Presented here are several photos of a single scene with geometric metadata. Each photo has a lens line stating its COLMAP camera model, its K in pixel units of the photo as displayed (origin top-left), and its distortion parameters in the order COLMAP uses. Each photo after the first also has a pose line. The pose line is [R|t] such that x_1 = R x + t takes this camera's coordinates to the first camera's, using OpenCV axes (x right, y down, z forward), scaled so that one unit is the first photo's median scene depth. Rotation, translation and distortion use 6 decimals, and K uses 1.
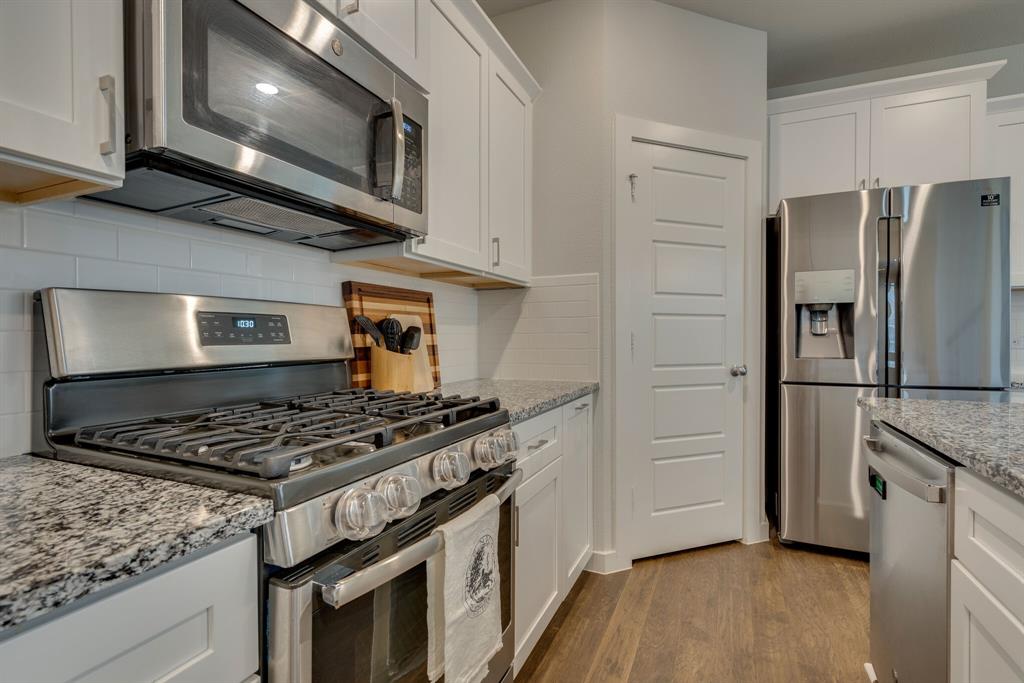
lens RADIAL K [[490.7, 0, 512.0], [0, 490.7, 341.5], [0, 0, 1]] dist [-0.001159, -0.000097]
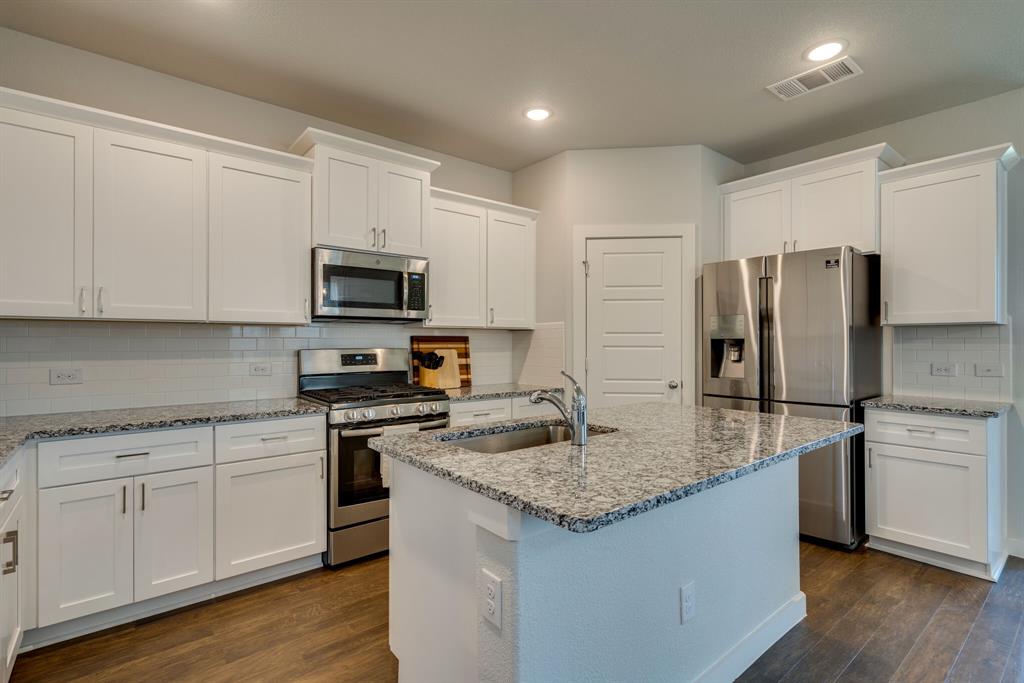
lens RADIAL K [[482.0, 0, 514.2], [0, 482.0, 345.0], [0, 0, 1]] dist [-0.001416, 0.000173]
pose [[0.892580, 0.003632, -0.450874, 0.993819], [-0.007157, 0.999956, -0.006113, -0.066433], [0.450832, 0.008683, 0.892567, -0.697826]]
